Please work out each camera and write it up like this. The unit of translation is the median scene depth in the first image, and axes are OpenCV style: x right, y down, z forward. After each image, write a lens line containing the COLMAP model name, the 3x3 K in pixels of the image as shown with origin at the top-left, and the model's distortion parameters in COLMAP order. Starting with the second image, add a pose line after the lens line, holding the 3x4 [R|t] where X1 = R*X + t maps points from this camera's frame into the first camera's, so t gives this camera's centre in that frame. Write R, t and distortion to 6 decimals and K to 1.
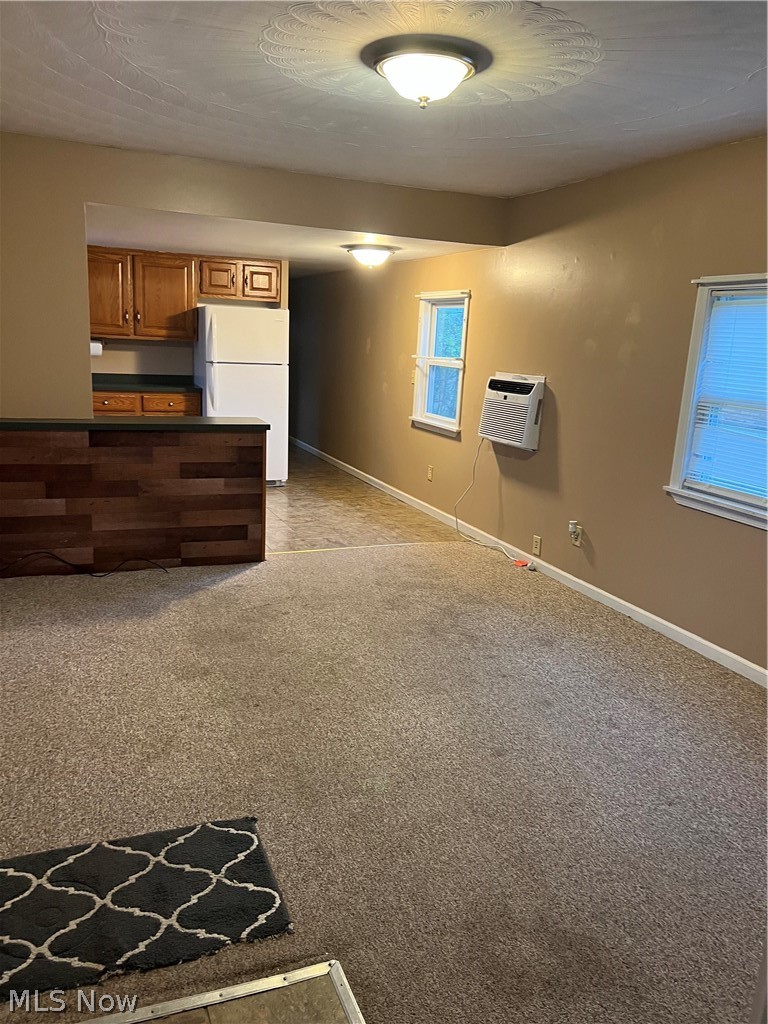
lens RADIAL K [[772.7, 0, 384.8], [0, 772.7, 527.7], [0, 0, 1]] dist [0.033786, -0.003694]
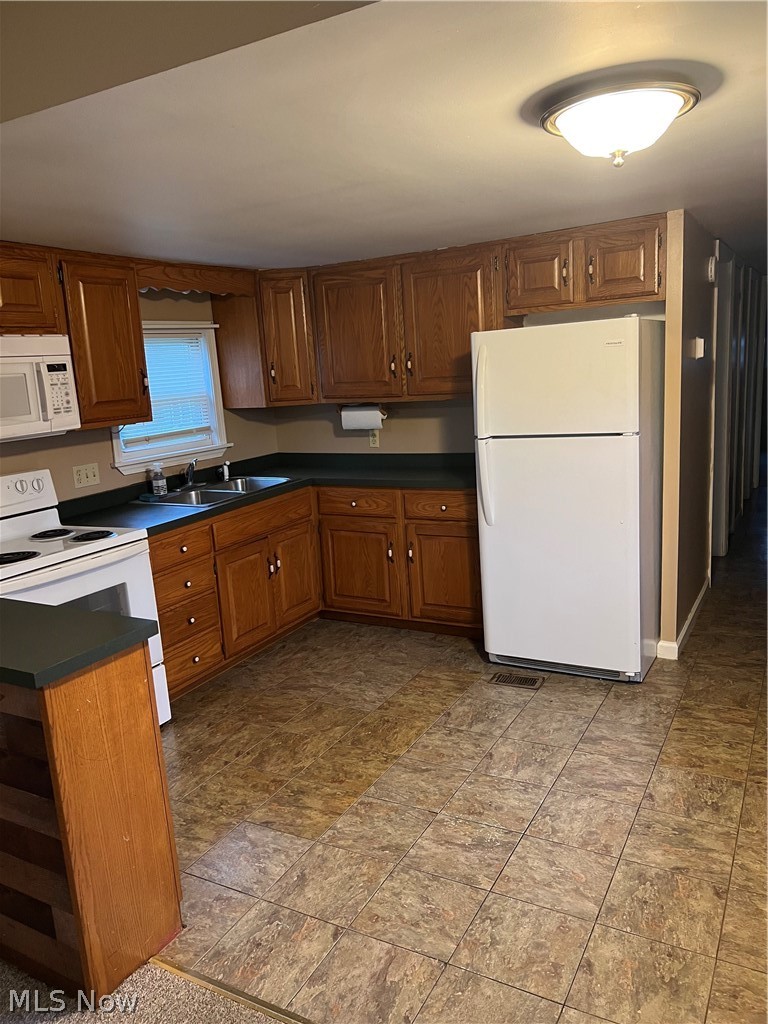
lens RADIAL K [[772.7, 0, 384.8], [0, 772.7, 527.7], [0, 0, 1]] dist [0.033786, -0.003694]
pose [[0.620430, 0.076331, -0.780539, 0.153868], [-0.107134, 0.994171, 0.012064, -0.153081], [0.776910, 0.076138, 0.624991, 0.628639]]
